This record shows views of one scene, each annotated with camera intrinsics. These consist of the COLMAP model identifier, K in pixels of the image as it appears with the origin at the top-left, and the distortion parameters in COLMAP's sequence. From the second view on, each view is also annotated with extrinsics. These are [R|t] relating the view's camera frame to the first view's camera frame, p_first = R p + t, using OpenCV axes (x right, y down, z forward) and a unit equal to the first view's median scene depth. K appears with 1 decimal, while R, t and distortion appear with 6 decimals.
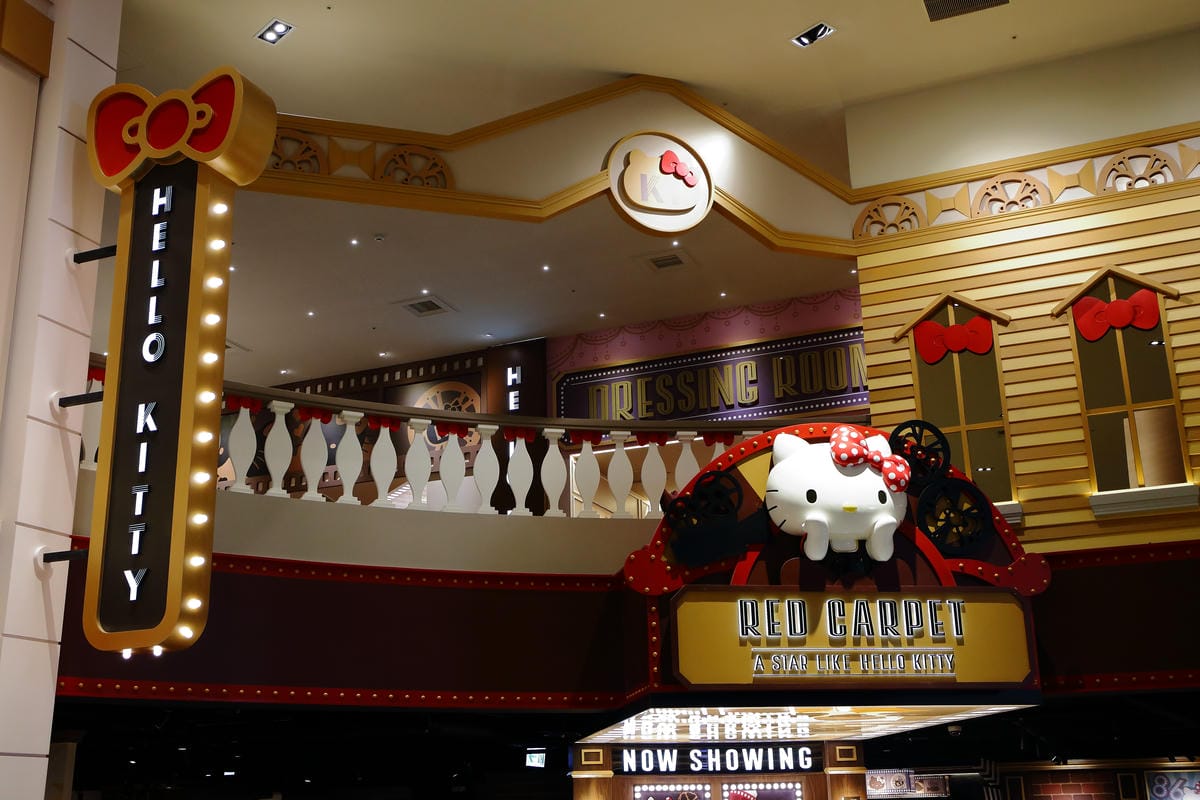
lens RADIAL K [[1368.2, 0, 600.0], [0, 1368.2, 400.0], [0, 0, 1]] dist [0.013672, 0.051307]
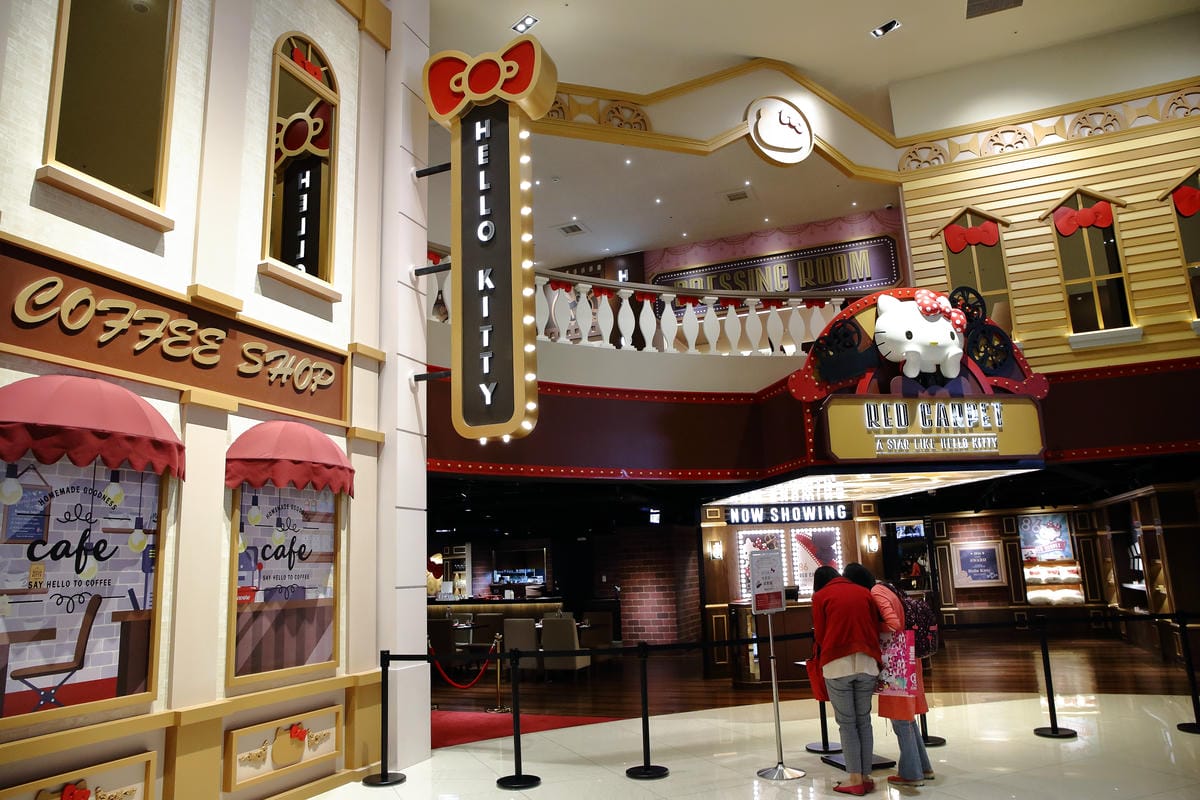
lens RADIAL K [[830.8, 0, 600.0], [0, 830.8, 400.0], [0, 0, 1]] dist [-0.107927, 0.120551]
pose [[0.999605, -0.013005, 0.024934, -0.188187], [0.010351, 0.994550, 0.103748, 0.040036], [-0.026148, -0.103449, 0.994291, 0.098132]]
